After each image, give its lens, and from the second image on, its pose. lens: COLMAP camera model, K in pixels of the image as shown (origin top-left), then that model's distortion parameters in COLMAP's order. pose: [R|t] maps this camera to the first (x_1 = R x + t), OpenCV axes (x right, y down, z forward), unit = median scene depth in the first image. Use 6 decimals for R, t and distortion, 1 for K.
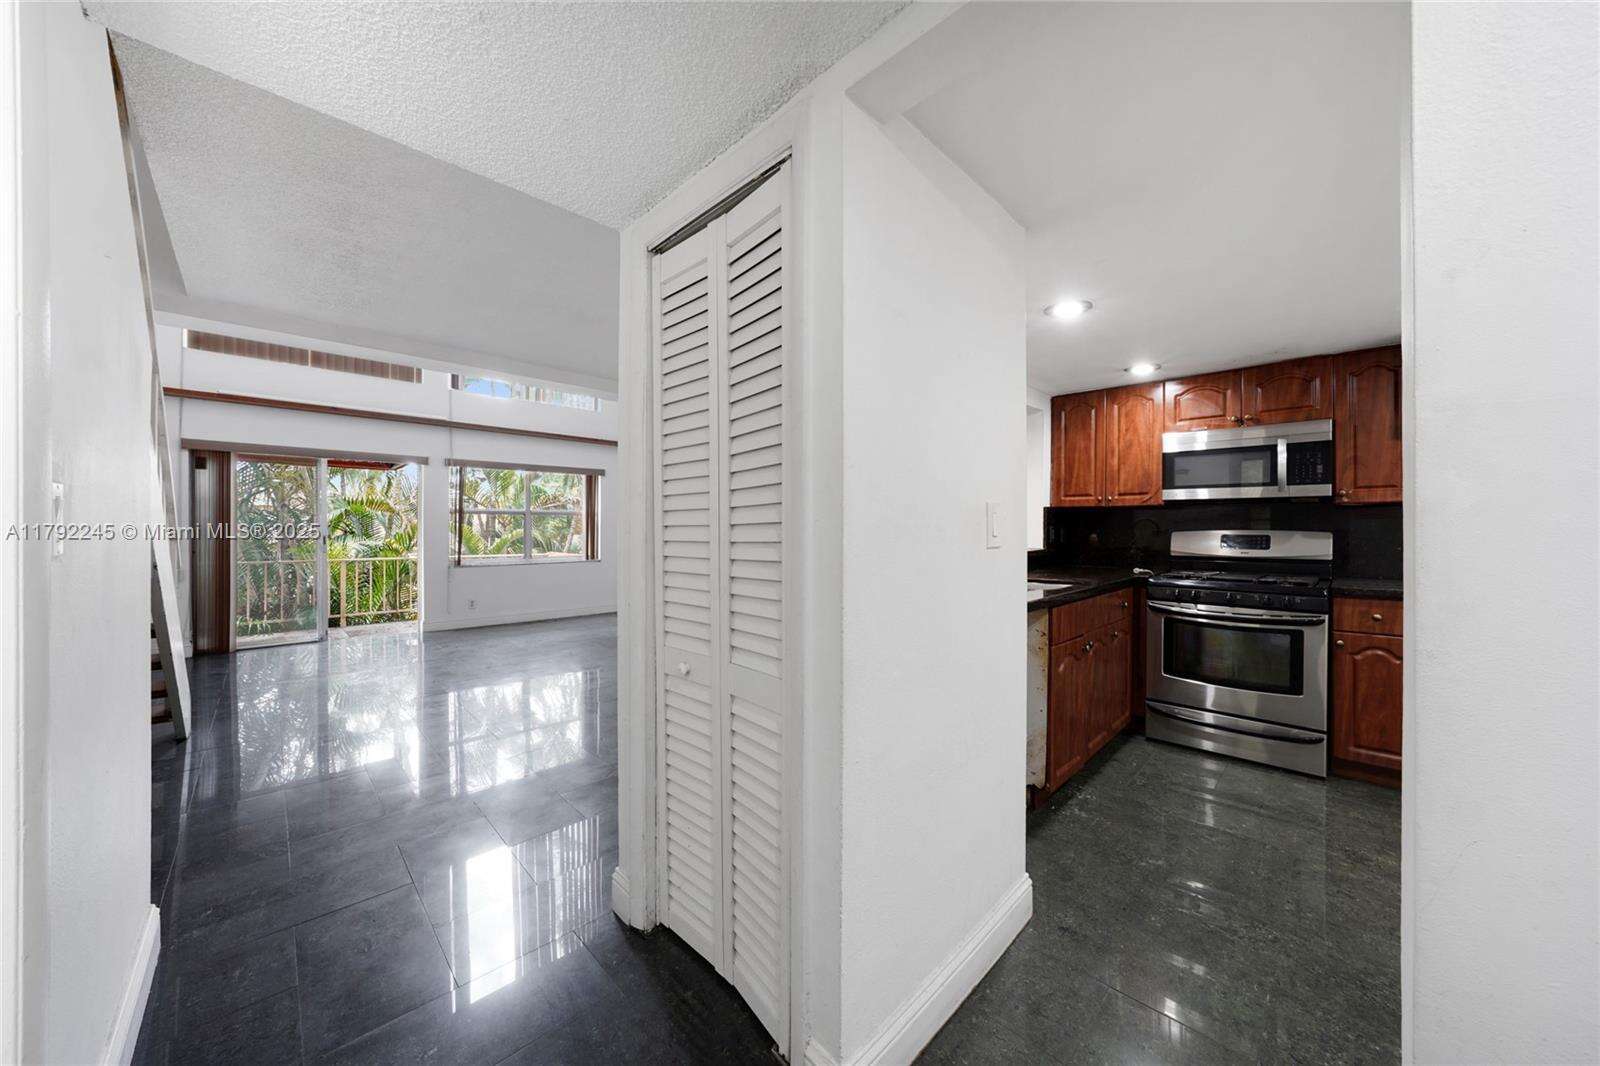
lens RADIAL K [[557.2, 0, 800.5], [0, 557.2, 529.3], [0, 0, 1]] dist [-0.011522, 0.000303]
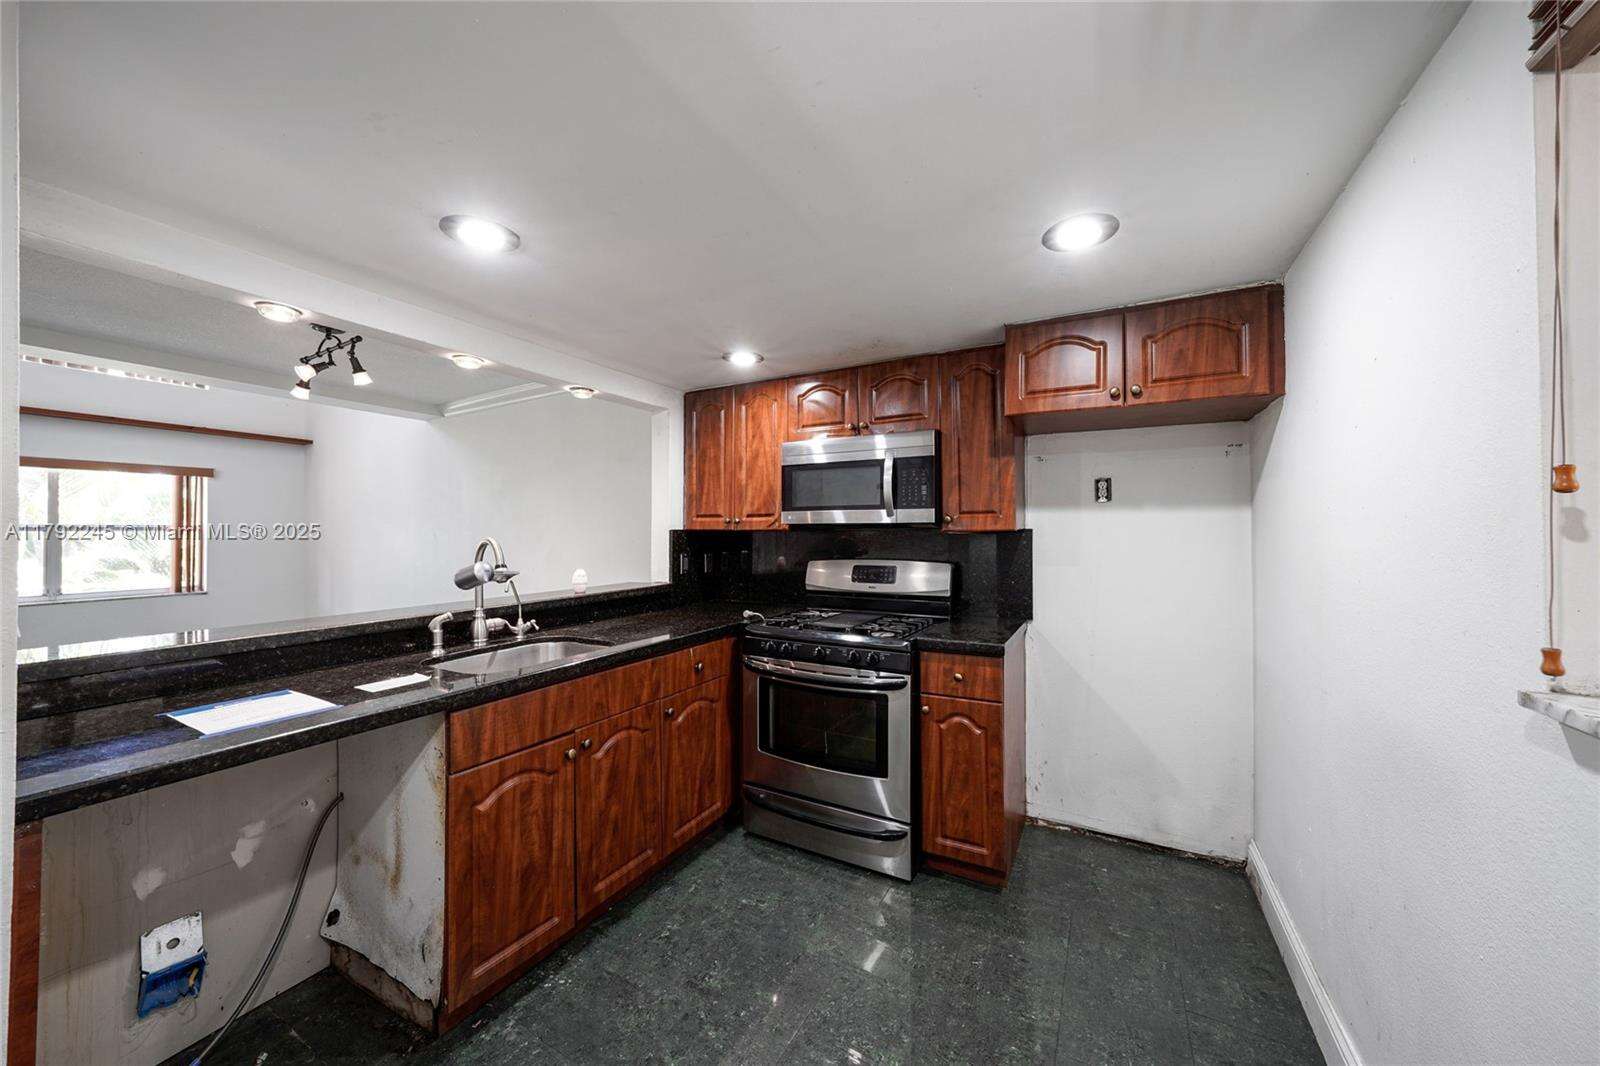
lens RADIAL K [[560.0, 0, 797.9], [0, 560.0, 528.5], [0, 0, 1]] dist [-0.005949, 0.000943]
pose [[0.964466, -0.003981, 0.264176, 0.491816], [0.006564, 0.999939, -0.008895, -0.041562], [-0.264124, 0.010313, 0.964434, 0.219866]]
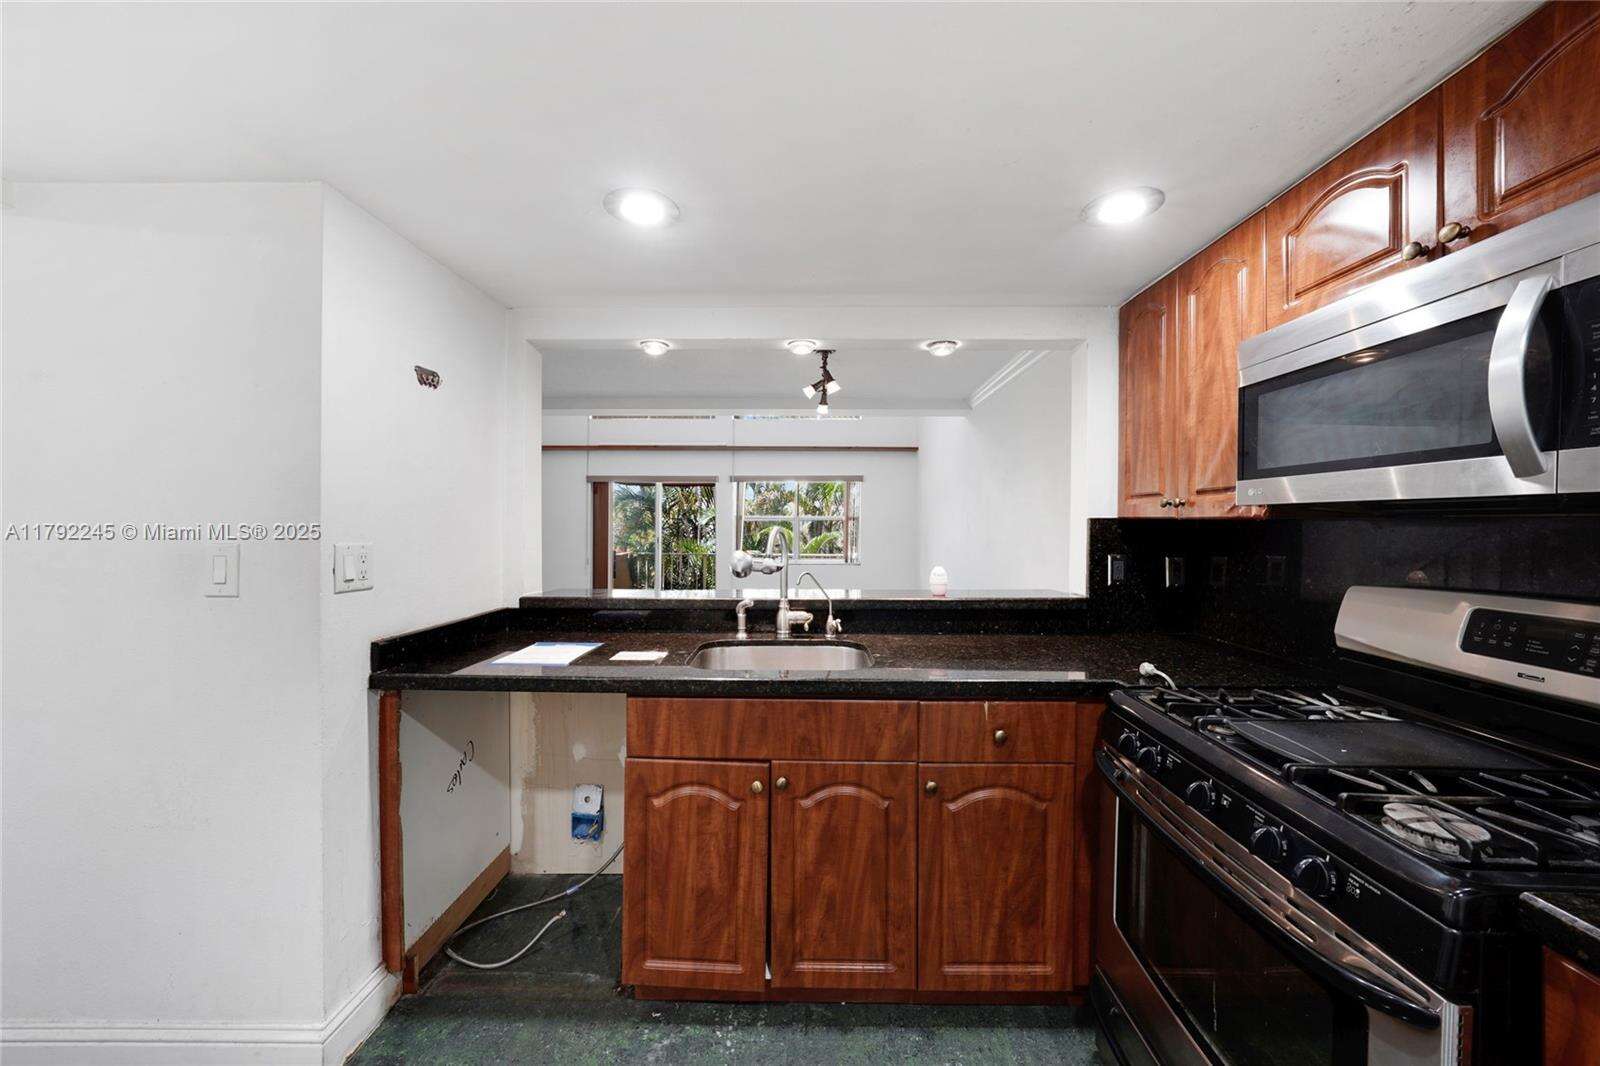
lens RADIAL K [[557.2, 0, 805.5], [0, 557.2, 528.1], [0, 0, 1]] dist [-0.011522, 0.000303]
pose [[0.689053, 0.007446, -0.724672, 0.779633], [-0.003066, 0.999968, 0.007358, -0.041475], [0.724704, -0.002848, 0.689054, 0.530006]]
